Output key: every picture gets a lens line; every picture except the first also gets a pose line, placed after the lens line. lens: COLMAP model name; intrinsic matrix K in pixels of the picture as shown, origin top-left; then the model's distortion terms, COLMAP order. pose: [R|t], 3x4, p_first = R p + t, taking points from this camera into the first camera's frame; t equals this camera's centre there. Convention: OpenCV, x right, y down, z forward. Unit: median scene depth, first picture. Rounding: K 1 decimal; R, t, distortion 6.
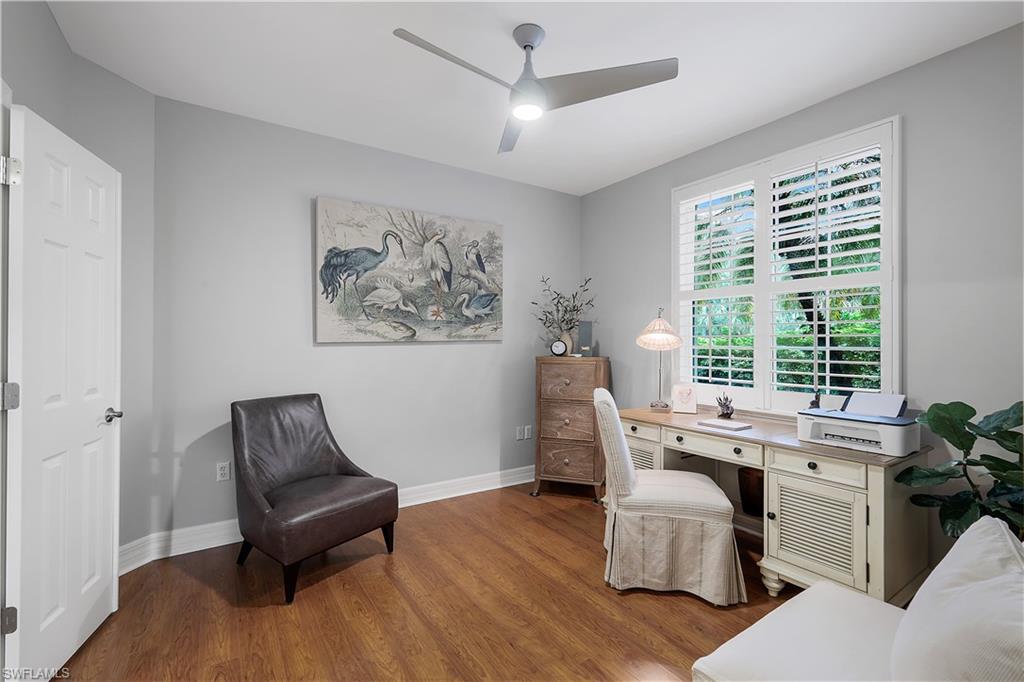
lens RADIAL K [[452.5, 0, 509.9], [0, 452.5, 340.7], [0, 0, 1]] dist [0.009786, 0.000217]
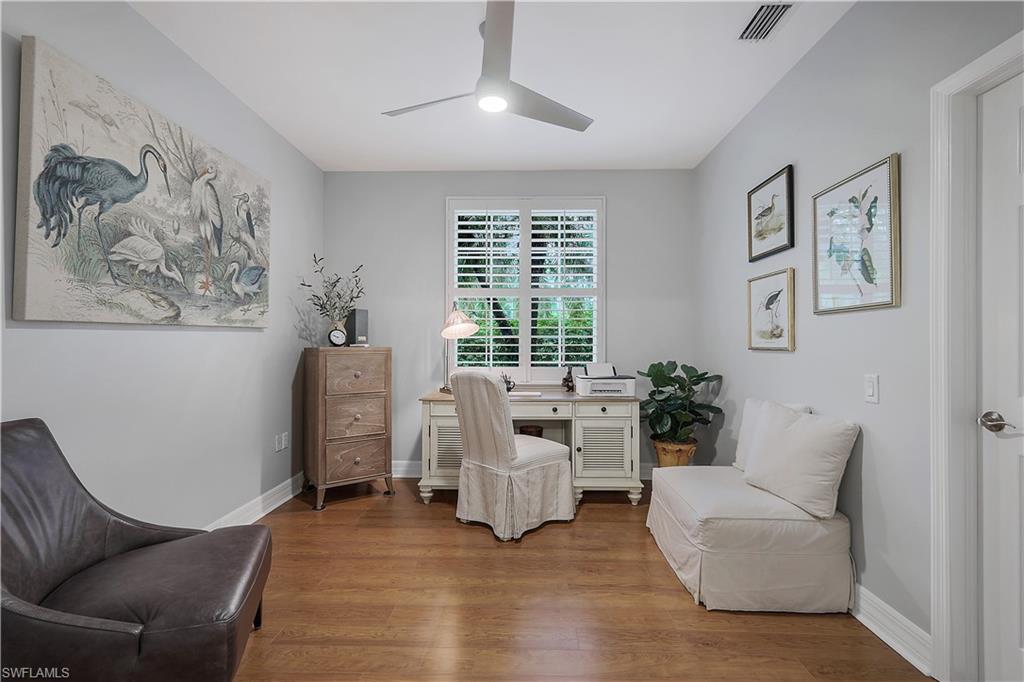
lens RADIAL K [[452.5, 0, 514.8], [0, 452.5, 339.7], [0, 0, 1]] dist [0.009786, 0.000217]
pose [[0.569368, 0.002665, 0.822079, -0.484394], [-0.001245, 0.999996, -0.002379, 0.024392], [-0.822082, 0.000331, 0.569369, 0.224787]]
